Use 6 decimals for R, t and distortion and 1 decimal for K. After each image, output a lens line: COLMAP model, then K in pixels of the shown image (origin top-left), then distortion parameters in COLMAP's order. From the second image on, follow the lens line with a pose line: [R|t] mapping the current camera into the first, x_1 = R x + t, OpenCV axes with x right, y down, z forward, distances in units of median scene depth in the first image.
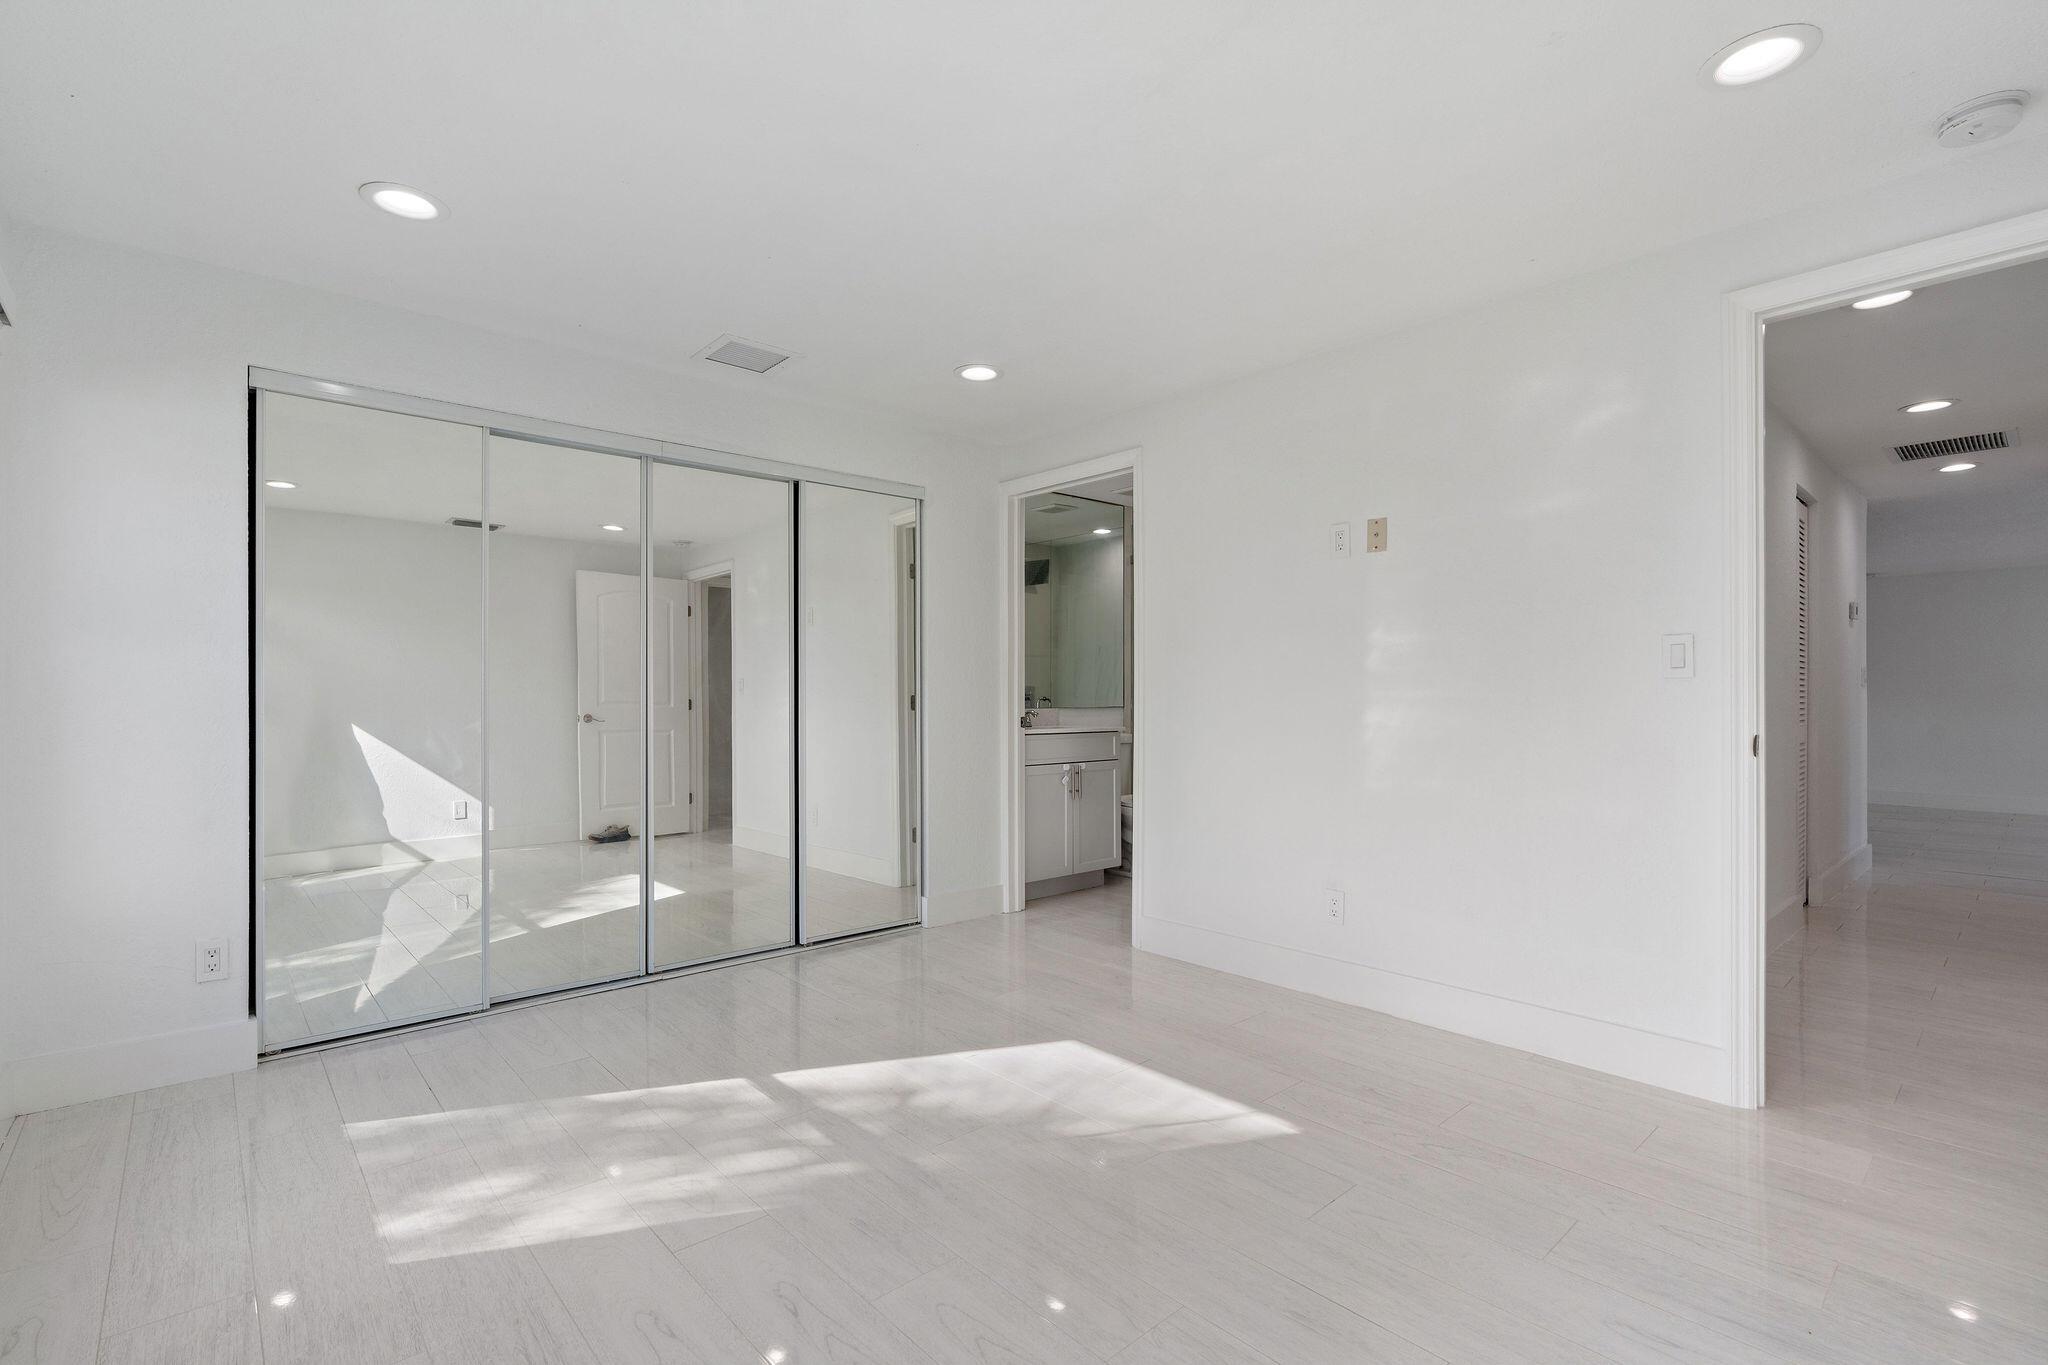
lens RADIAL K [[923.2, 0, 1023.1], [0, 923.2, 686.2], [0, 0, 1]] dist [-0.003568, 0.000191]
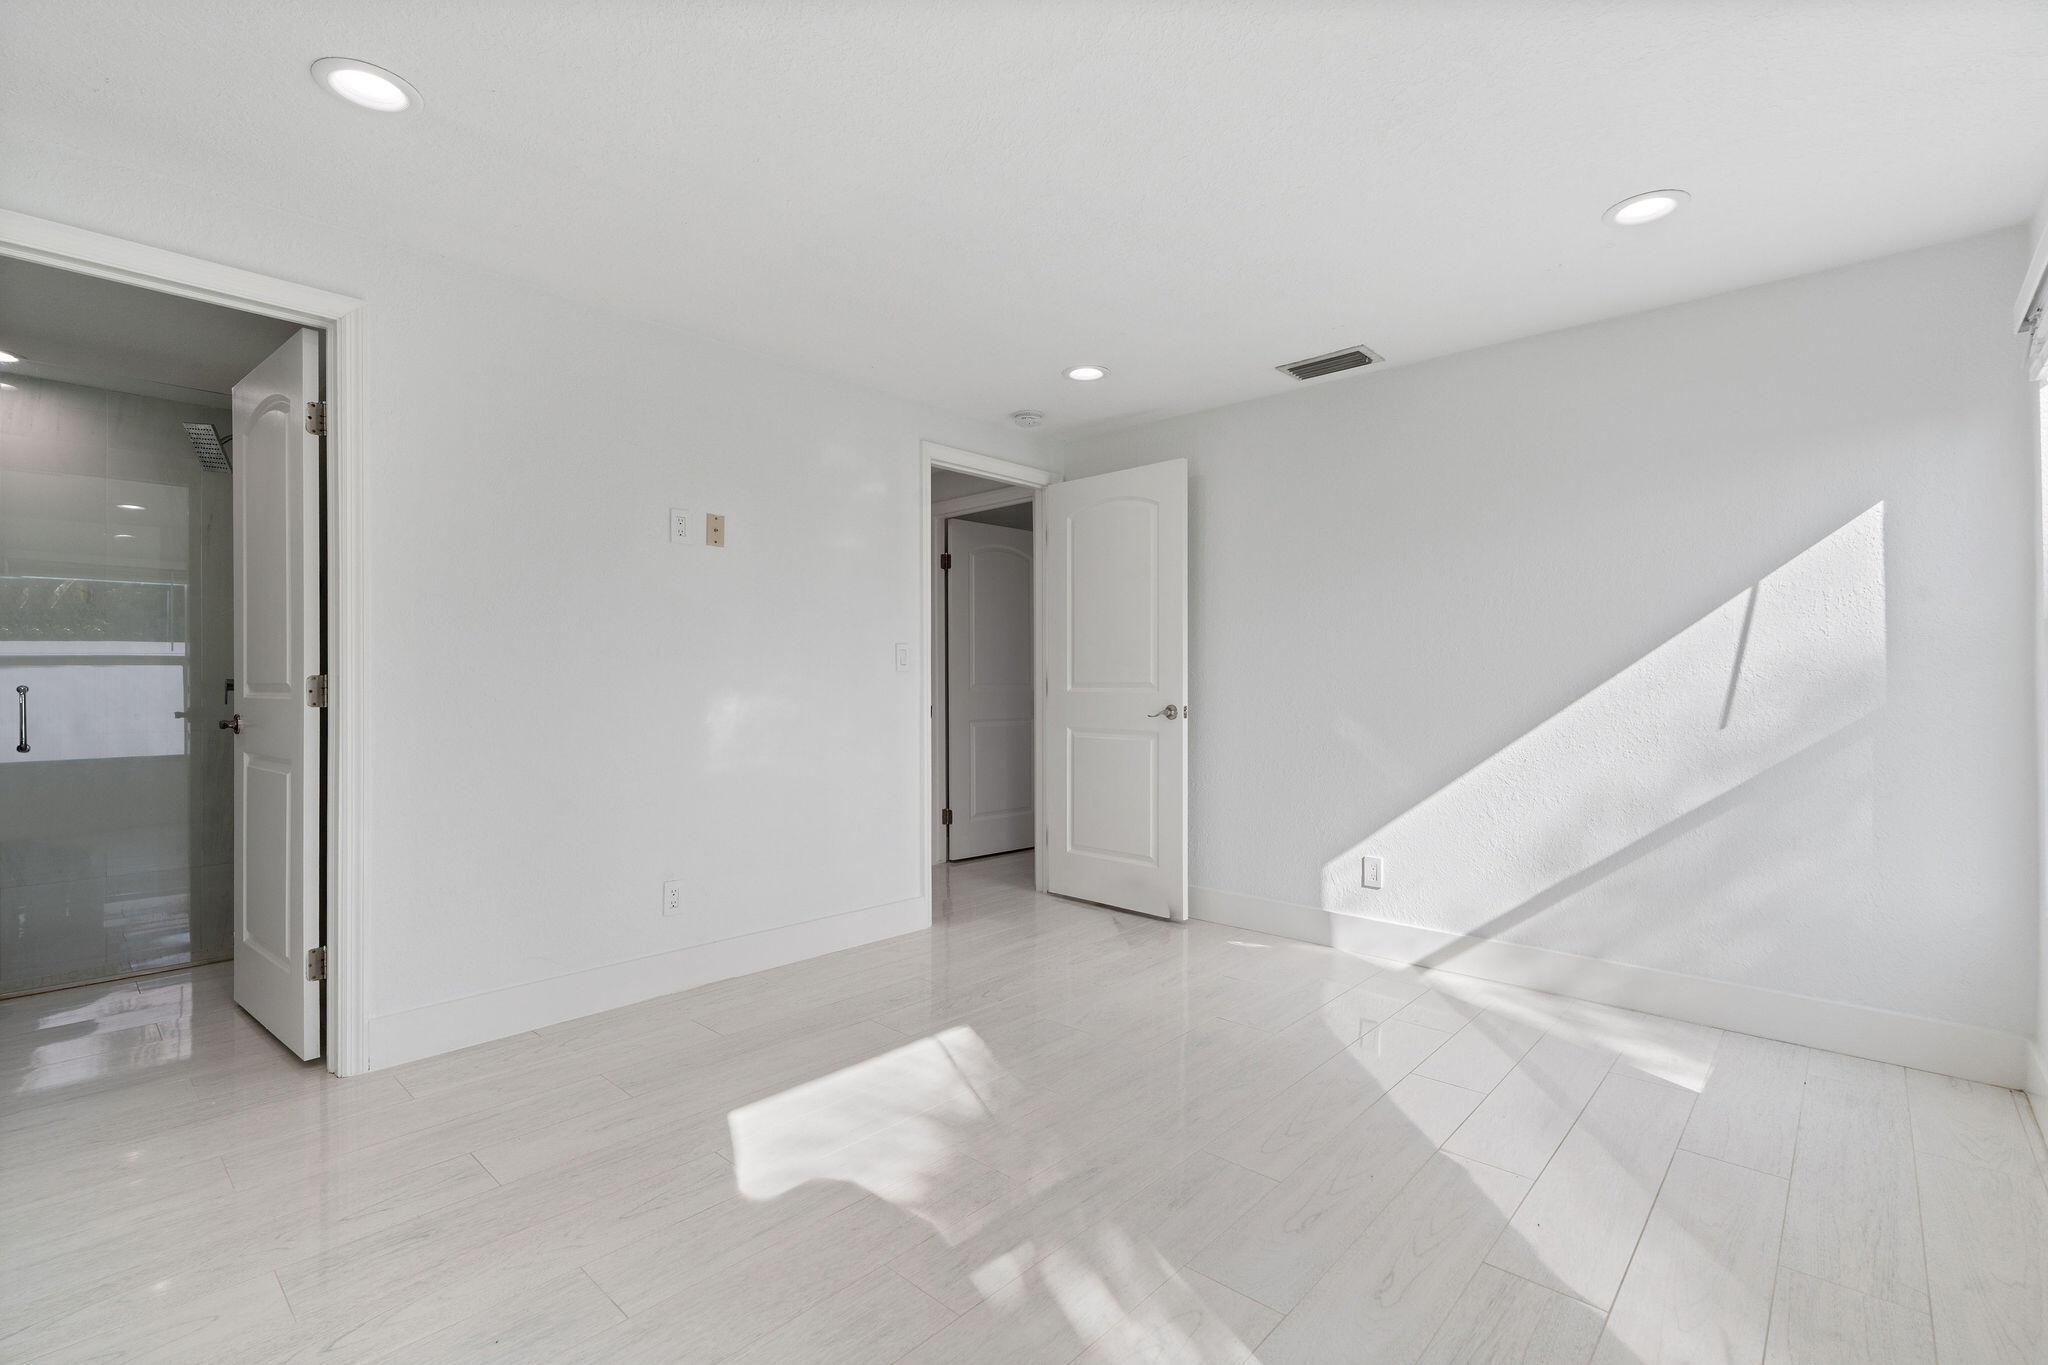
lens RADIAL K [[950.2, 0, 981.0], [0, 950.2, 678.1], [0, 0, 1]] dist [-0.013069, -0.000006]
pose [[-0.080435, 0.005427, 0.996745, -0.875089], [-0.007492, 0.999954, -0.006049, 0.010802], [-0.996732, -0.007954, -0.080391, 0.952587]]
